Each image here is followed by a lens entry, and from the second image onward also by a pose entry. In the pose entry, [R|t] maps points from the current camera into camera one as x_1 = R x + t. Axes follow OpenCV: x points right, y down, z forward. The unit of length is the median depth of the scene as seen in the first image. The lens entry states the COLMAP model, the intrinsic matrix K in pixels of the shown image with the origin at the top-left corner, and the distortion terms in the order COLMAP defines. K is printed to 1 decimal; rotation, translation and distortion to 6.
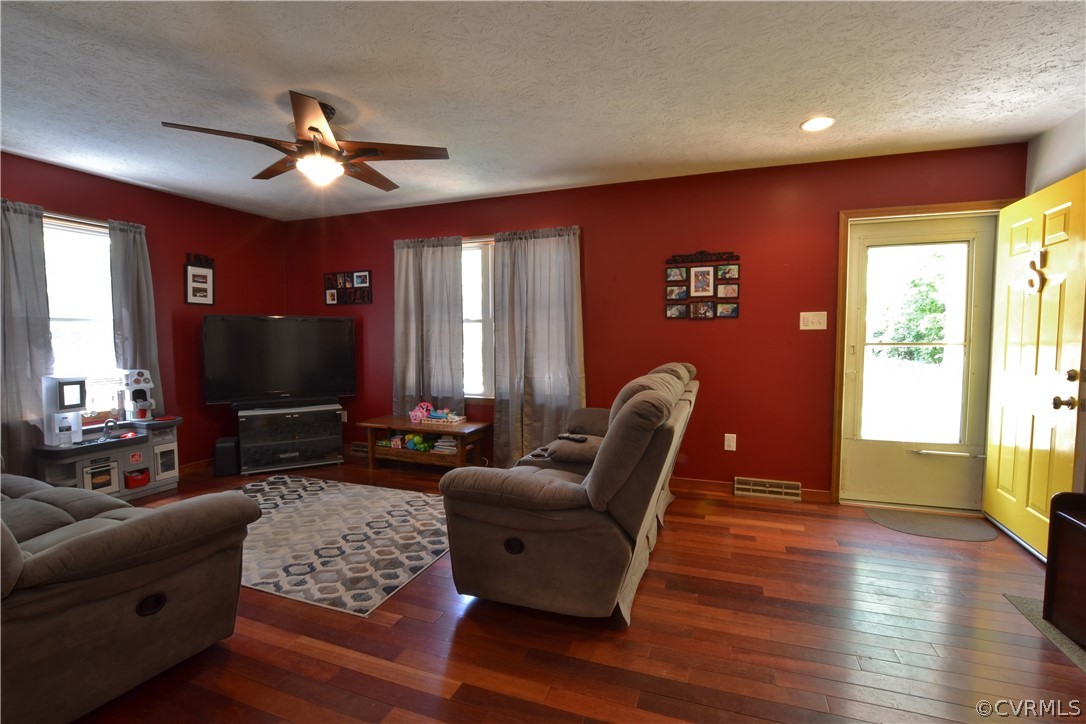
lens RADIAL K [[486.3, 0, 541.7], [0, 486.3, 362.6], [0, 0, 1]] dist [-0.032496, 0.003622]
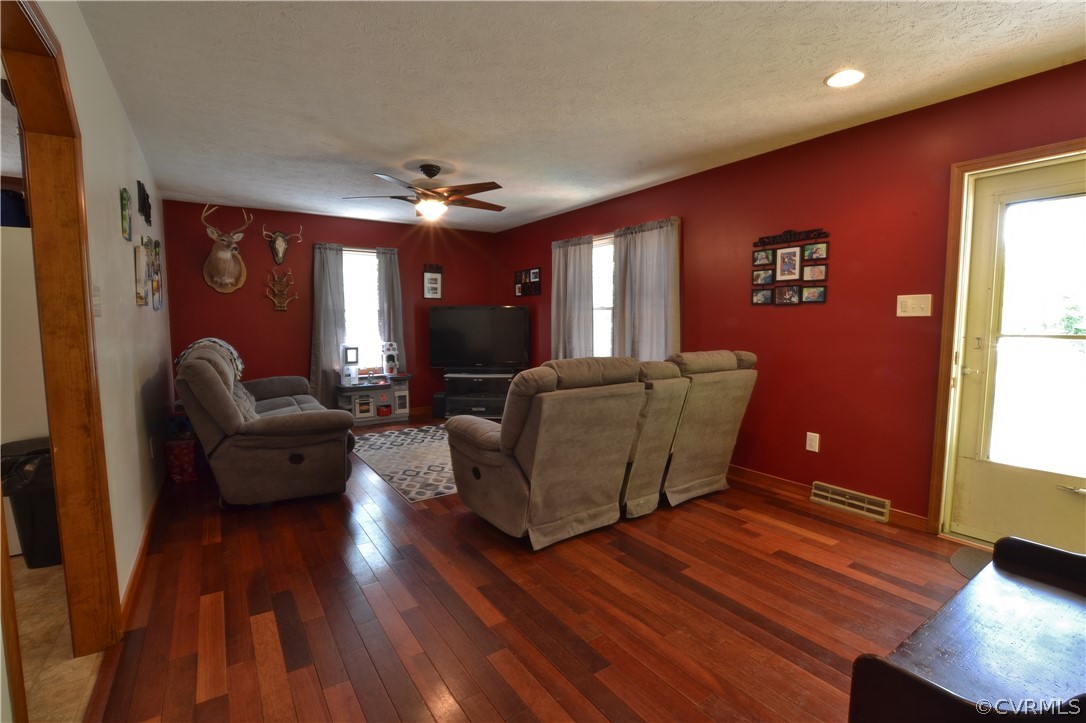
lens RADIAL K [[486.3, 0, 540.2], [0, 486.3, 361.7], [0, 0, 1]] dist [-0.032496, 0.003622]
pose [[0.816189, 0.052034, -0.575438, 0.490428], [-0.034440, 0.998547, 0.041444, -0.003992], [0.576758, -0.014008, 0.816795, -0.019423]]
